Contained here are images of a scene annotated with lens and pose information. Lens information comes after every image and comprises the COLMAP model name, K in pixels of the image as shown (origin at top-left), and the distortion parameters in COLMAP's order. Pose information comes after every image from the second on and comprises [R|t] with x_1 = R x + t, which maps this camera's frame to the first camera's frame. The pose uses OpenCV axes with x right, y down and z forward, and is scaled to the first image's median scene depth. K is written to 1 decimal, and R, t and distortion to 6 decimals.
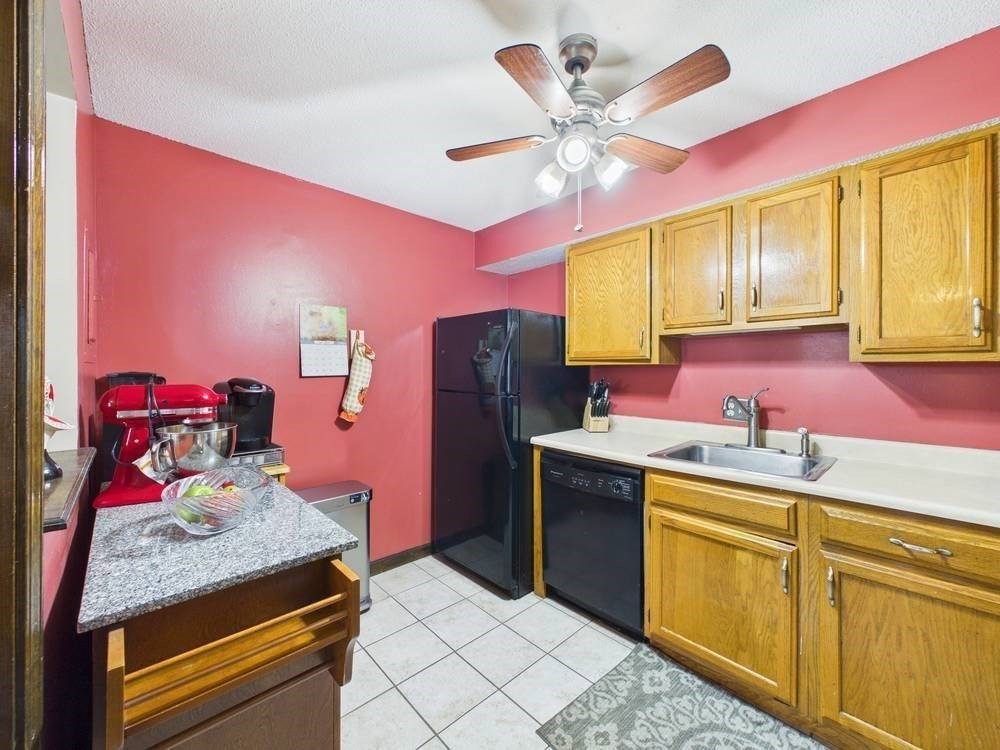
lens RADIAL K [[400.3, 0, 502.7], [0, 400.3, 369.3], [0, 0, 1]] dist [-0.000253, 0.000090]
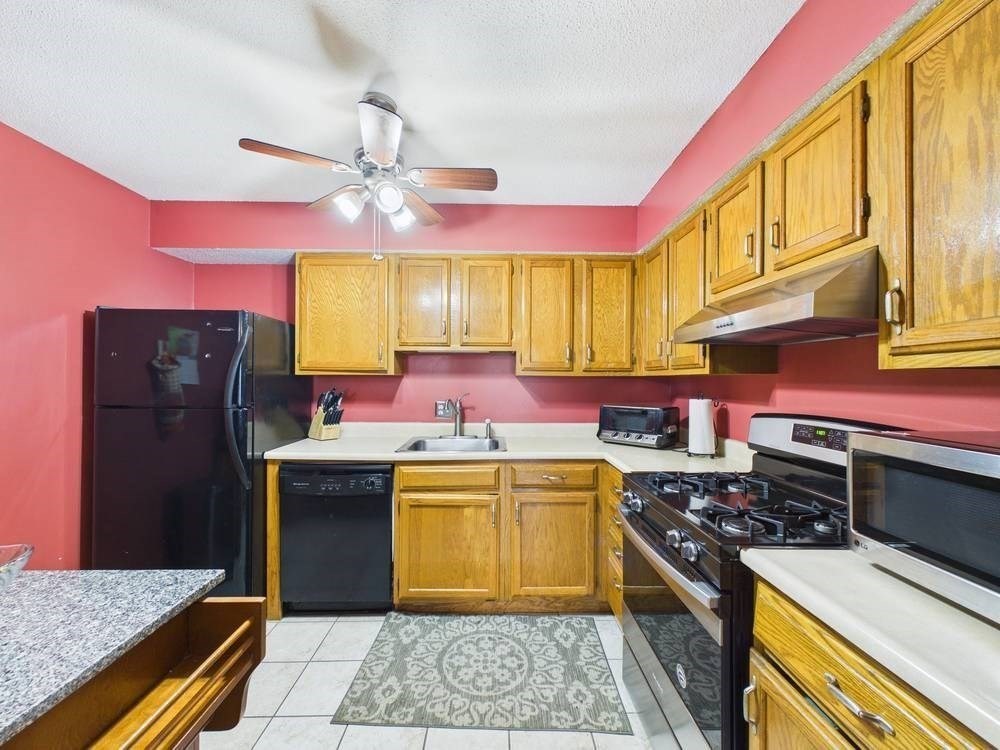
lens RADIAL K [[400.9, 0, 499.1], [0, 400.9, 377.8], [0, 0, 1]] dist [-0.000920, -0.000032]
pose [[0.670897, 0.005434, 0.741530, -0.323332], [-0.005094, 0.999983, -0.002718, -0.003372], [-0.741533, -0.001954, 0.670914, -0.028845]]
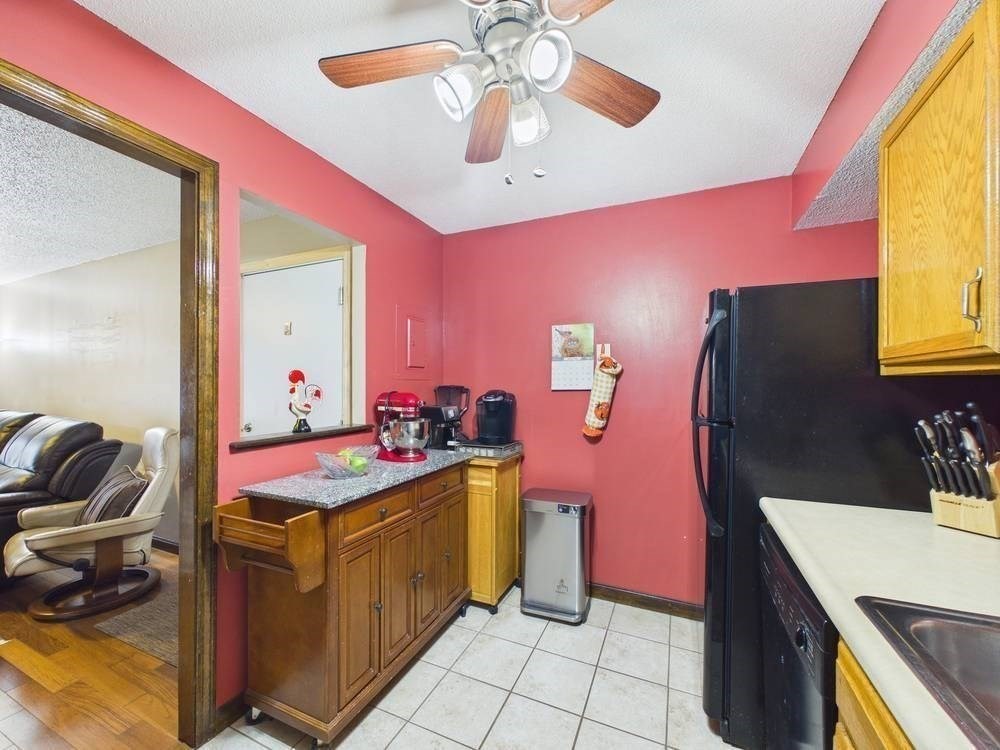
lens RADIAL K [[402.4, 0, 499.5], [0, 402.4, 384.8], [0, 0, 1]] dist [0.000433, 0.000030]
pose [[0.386677, 0.001514, -0.922214, 0.605356], [-0.000898, 0.999999, 0.001265, 0.002330], [0.922215, 0.000339, 0.386678, 0.516412]]
